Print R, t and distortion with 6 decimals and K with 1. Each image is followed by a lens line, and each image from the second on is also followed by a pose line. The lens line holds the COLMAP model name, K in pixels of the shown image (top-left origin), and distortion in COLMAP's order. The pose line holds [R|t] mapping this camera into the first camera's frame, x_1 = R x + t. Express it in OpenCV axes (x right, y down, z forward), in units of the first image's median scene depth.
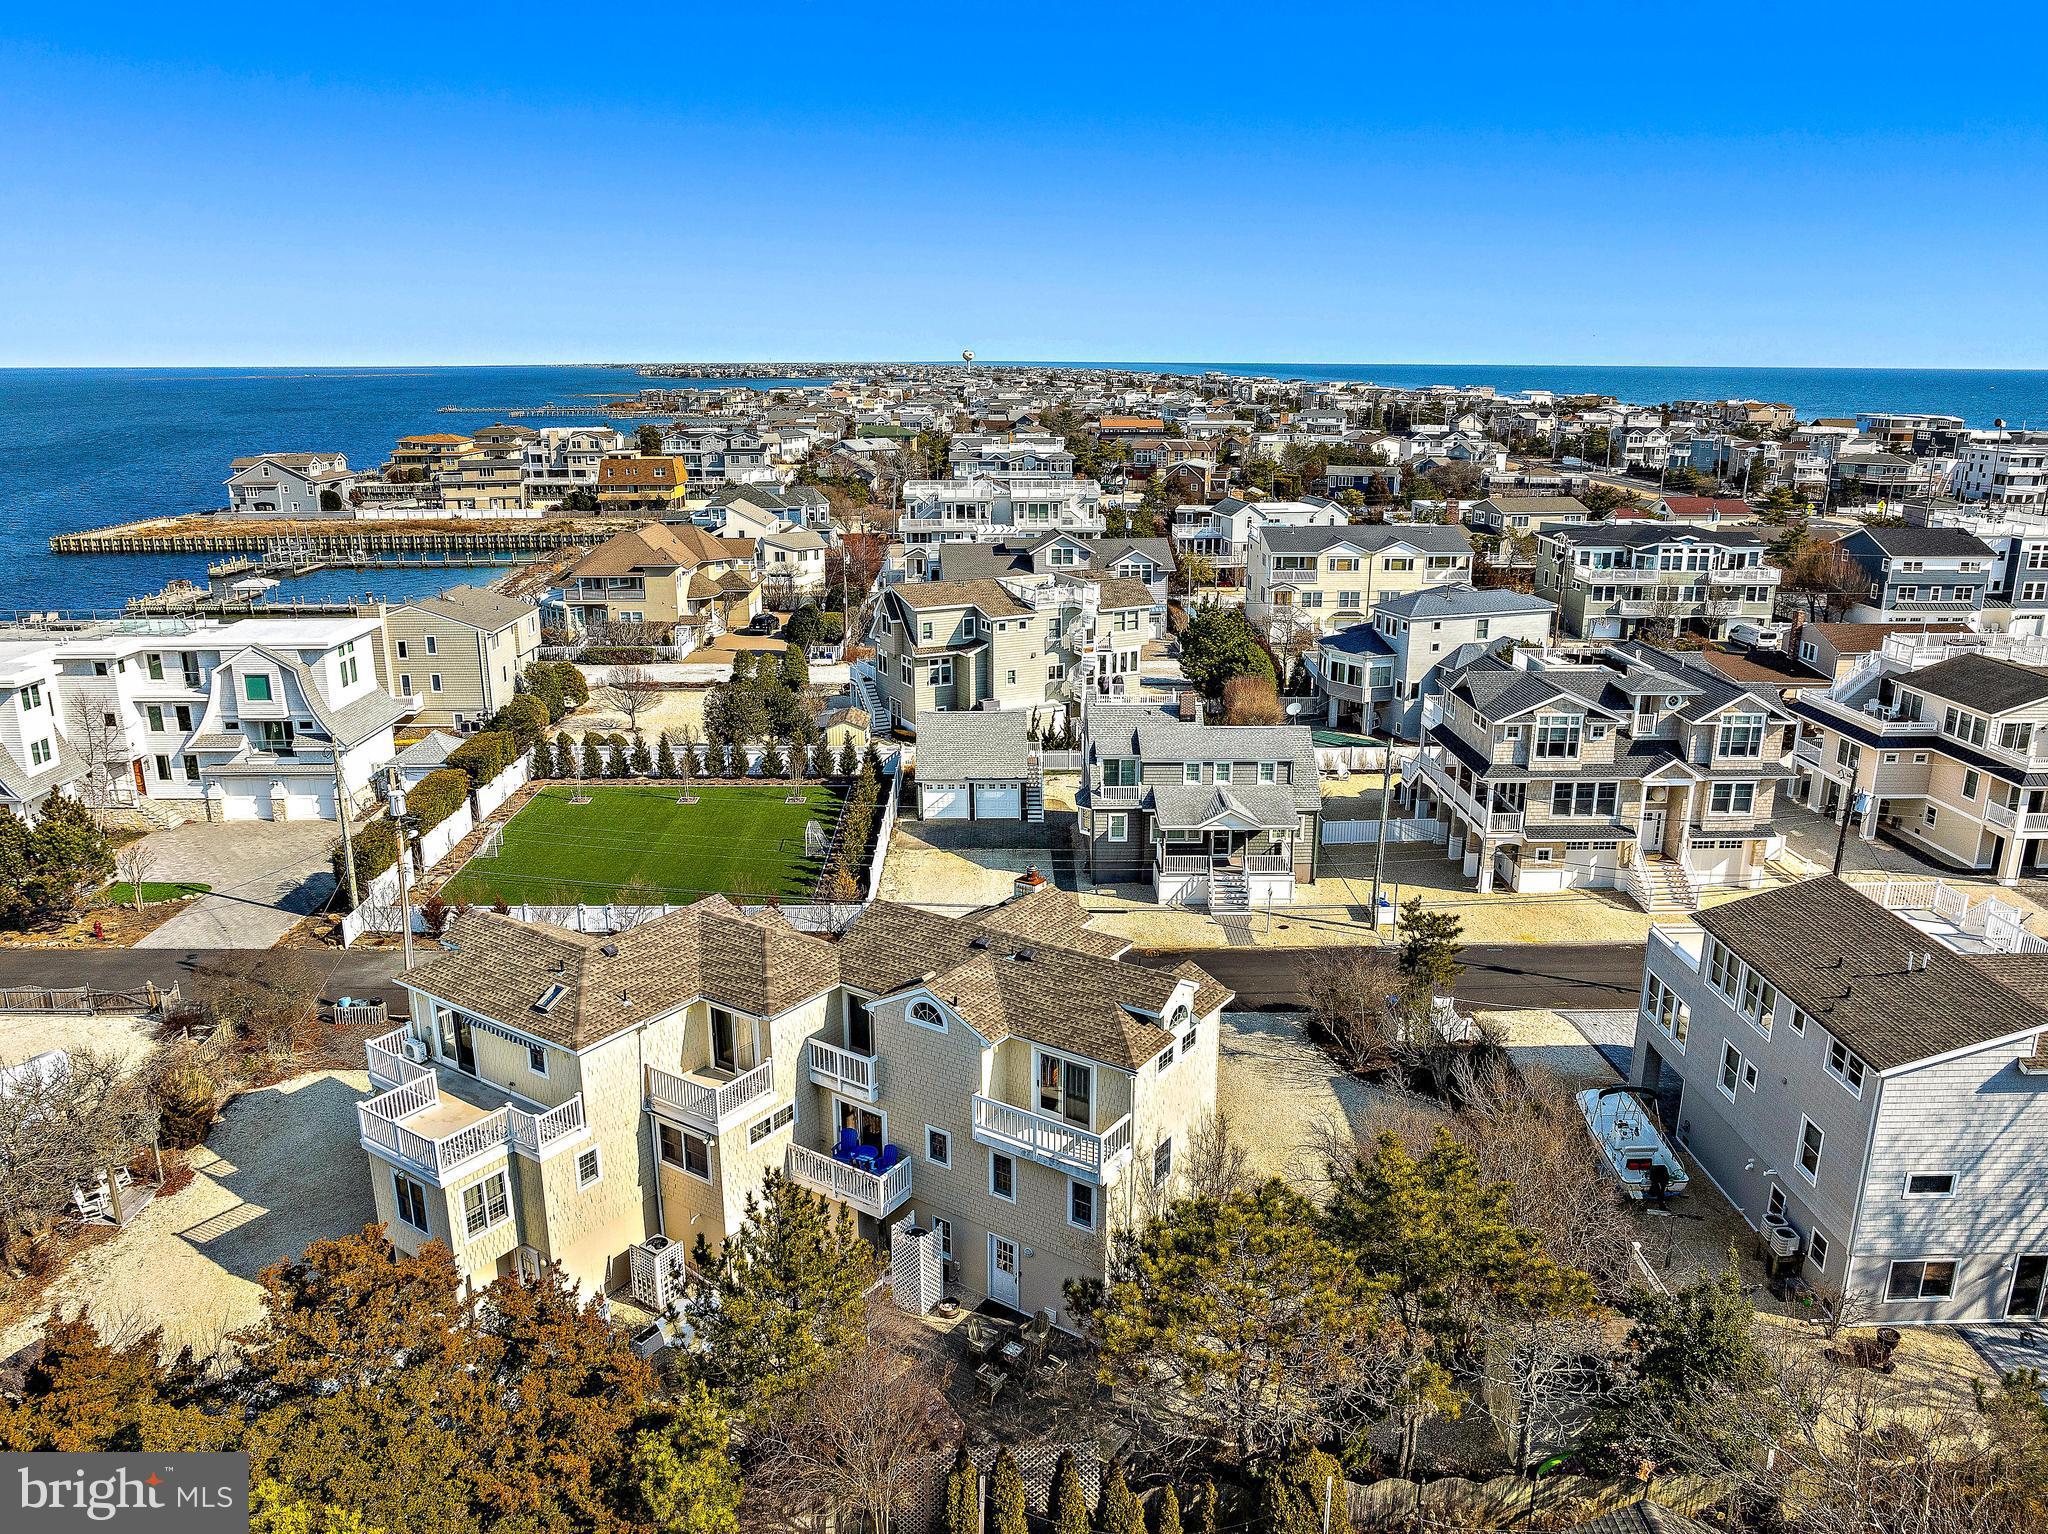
lens RADIAL K [[1439.6, 0, 1037.0], [0, 1439.6, 768.5], [0, 0, 1]] dist [-0.036667, -0.005066]
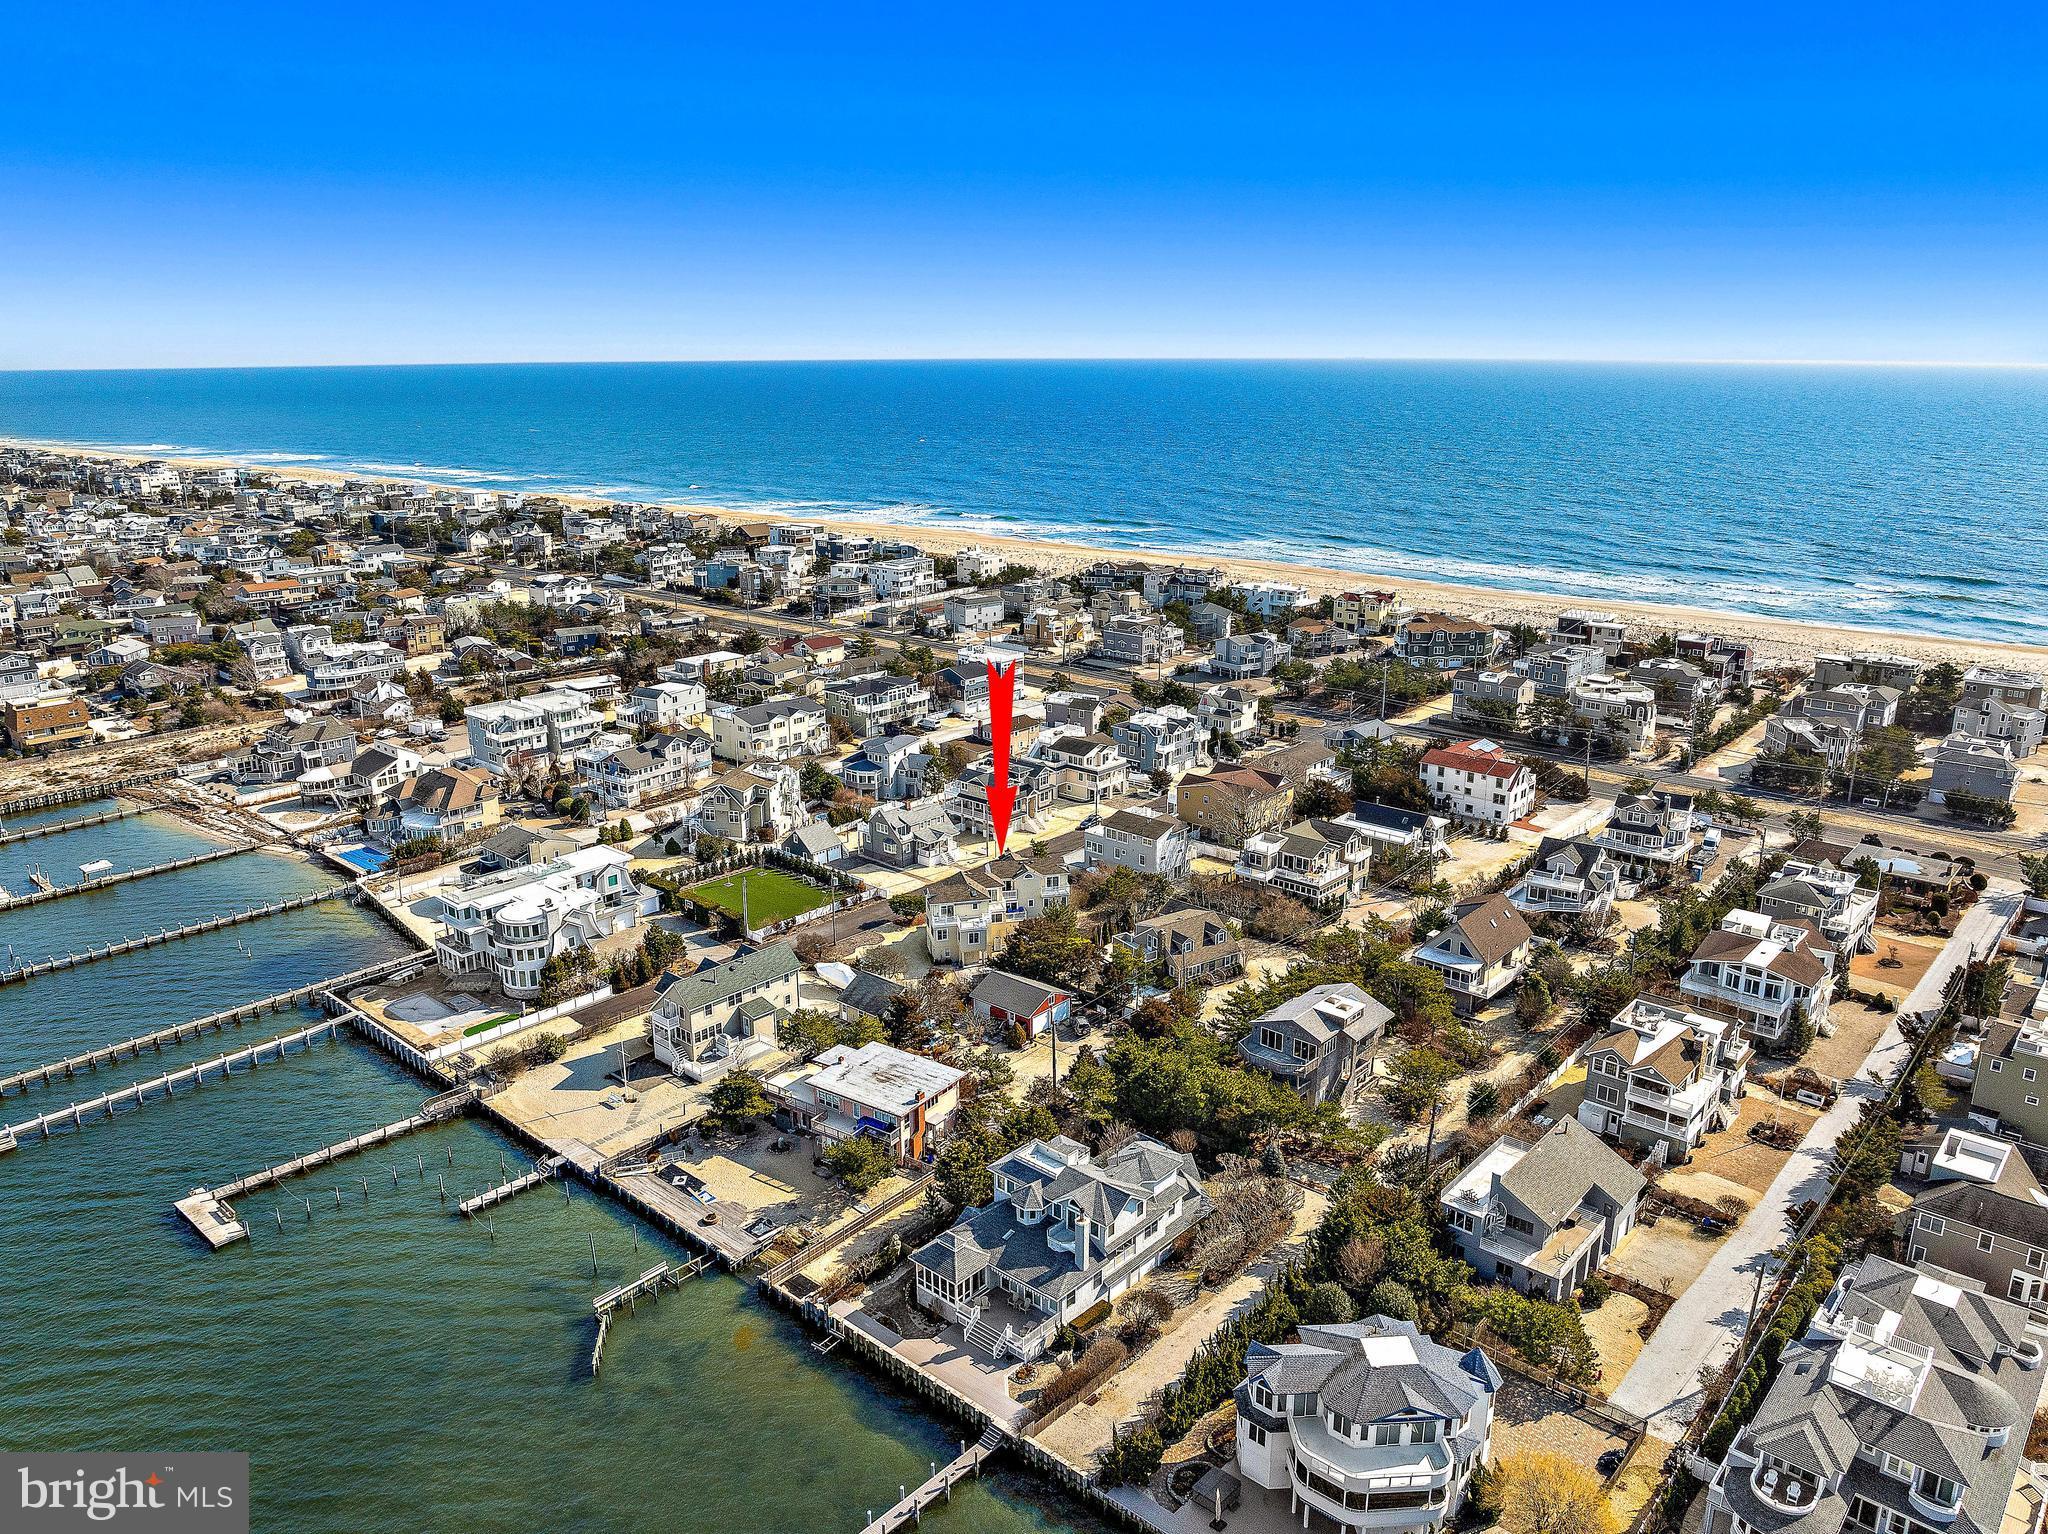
lens RADIAL K [[1437.8, 0, 1024.0], [0, 1437.8, 767.0], [0, 0, 1]] dist [-0.039127, -0.005104]
pose [[0.680841, -0.202464, 0.703892, -1.844656], [0.201405, 0.975739, 0.085847, -0.331860], [-0.704195, 0.083319, 0.705101, -1.336963]]
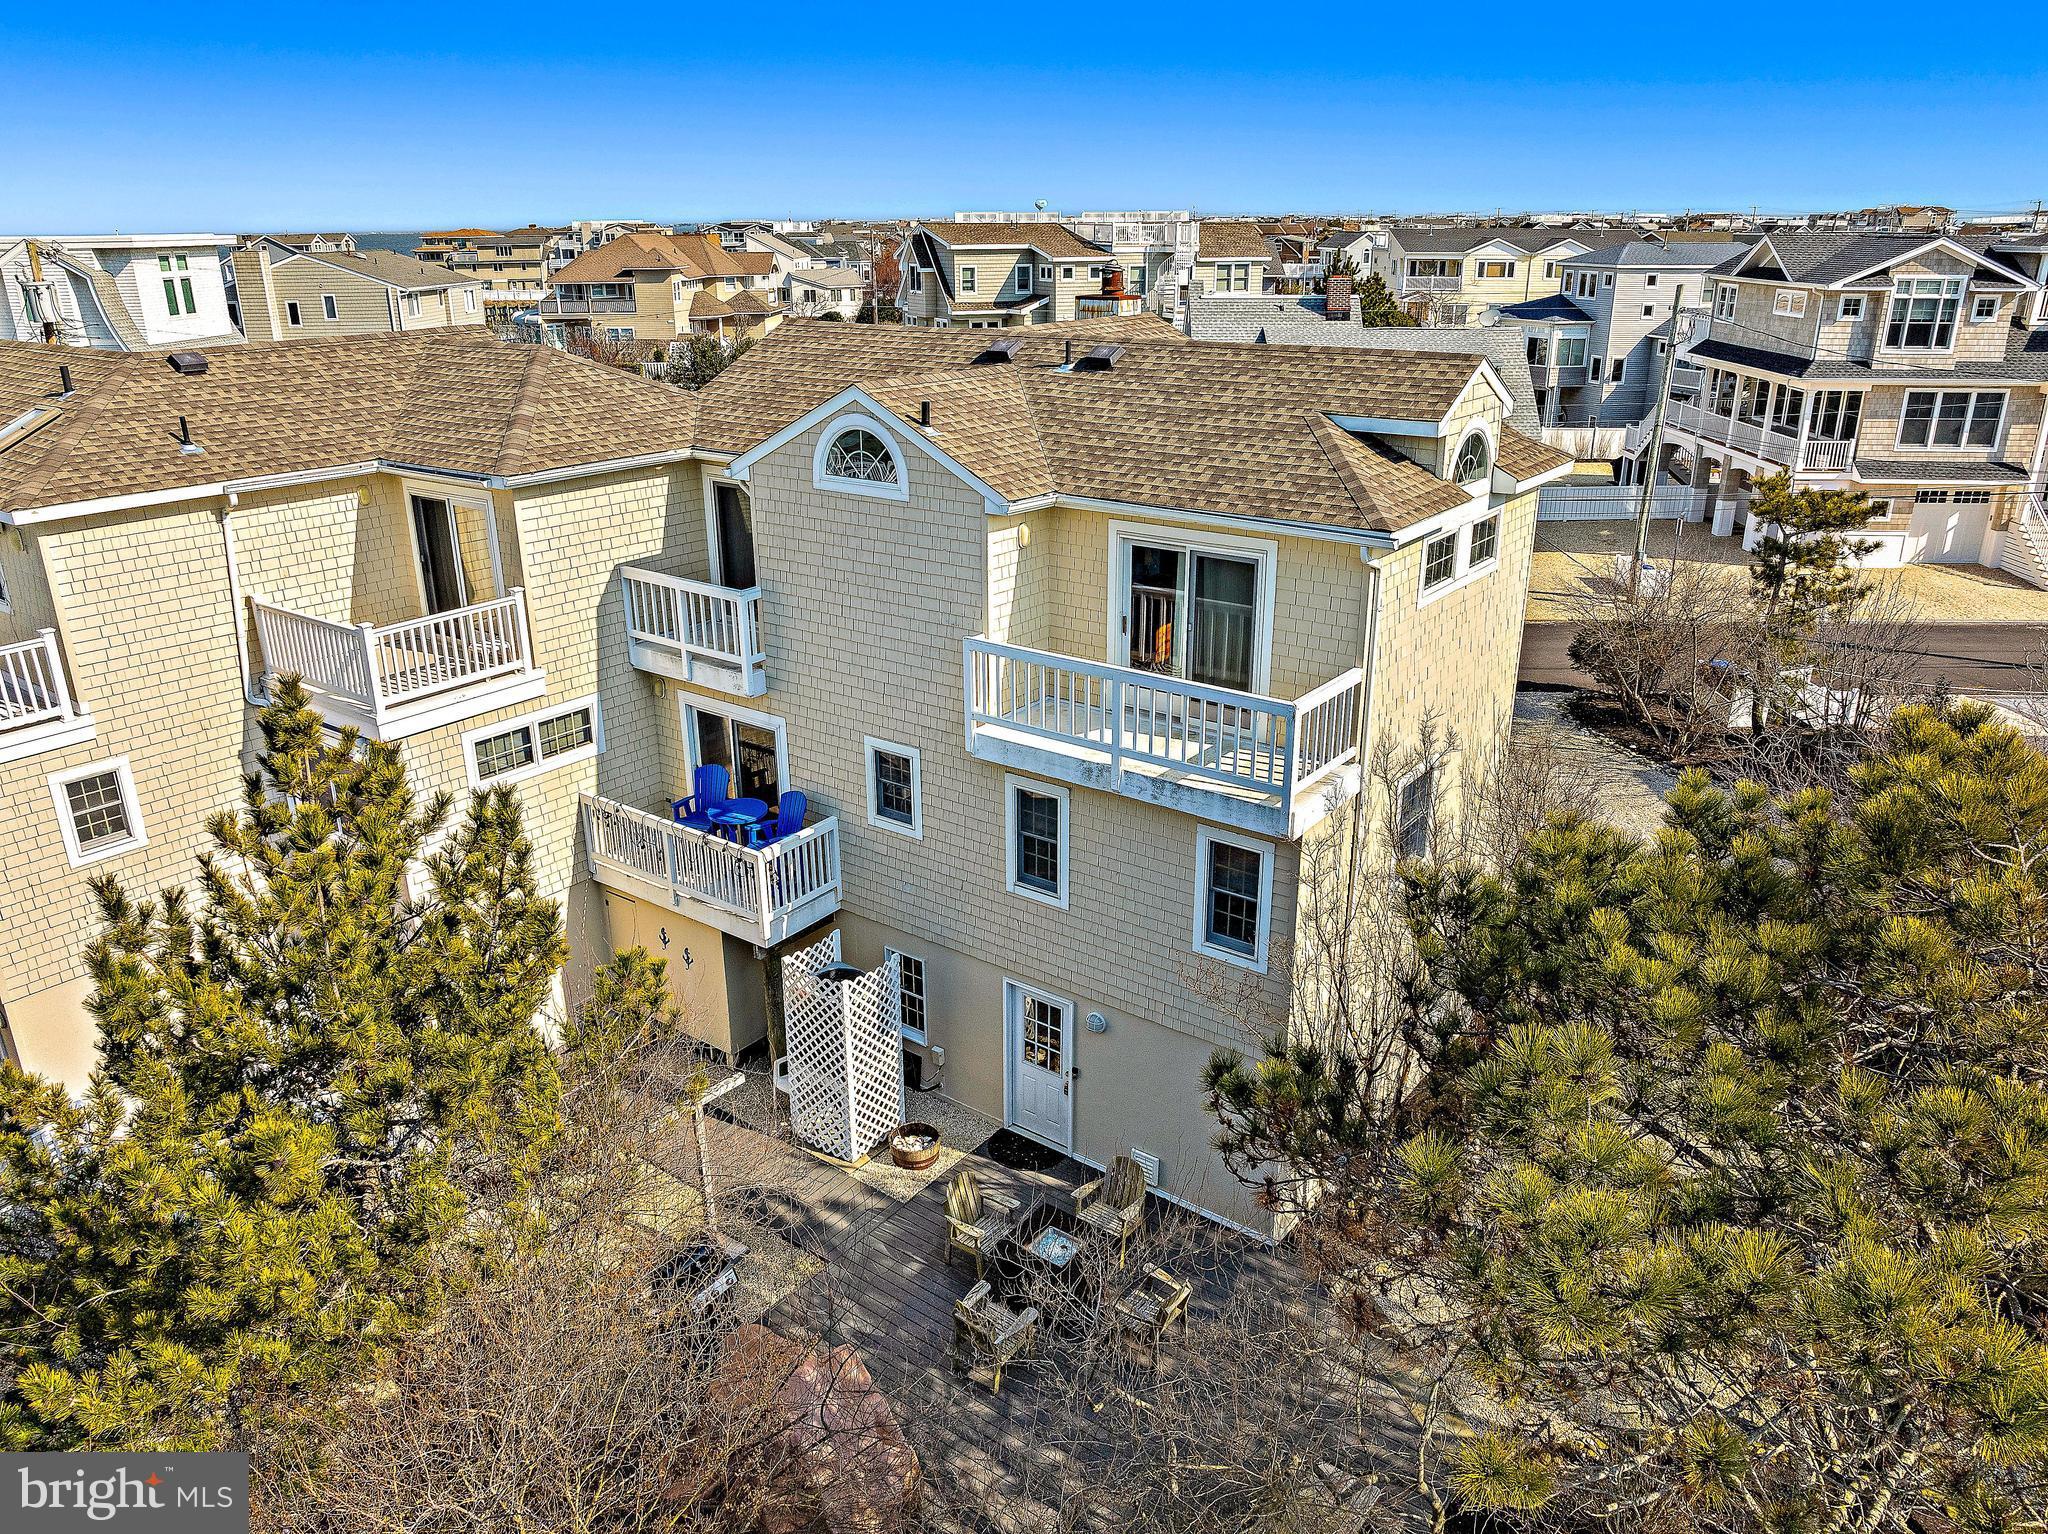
lens RADIAL K [[1434.5, 0, 1037.4], [0, 1434.5, 766.6], [0, 0, 1]] dist [-0.041402, 0.002913]
pose [[0.998814, 0.012856, -0.046960, -0.002276], [-0.008642, 0.996005, 0.088876, 0.115114], [0.047915, -0.088365, 0.994935, 0.298971]]
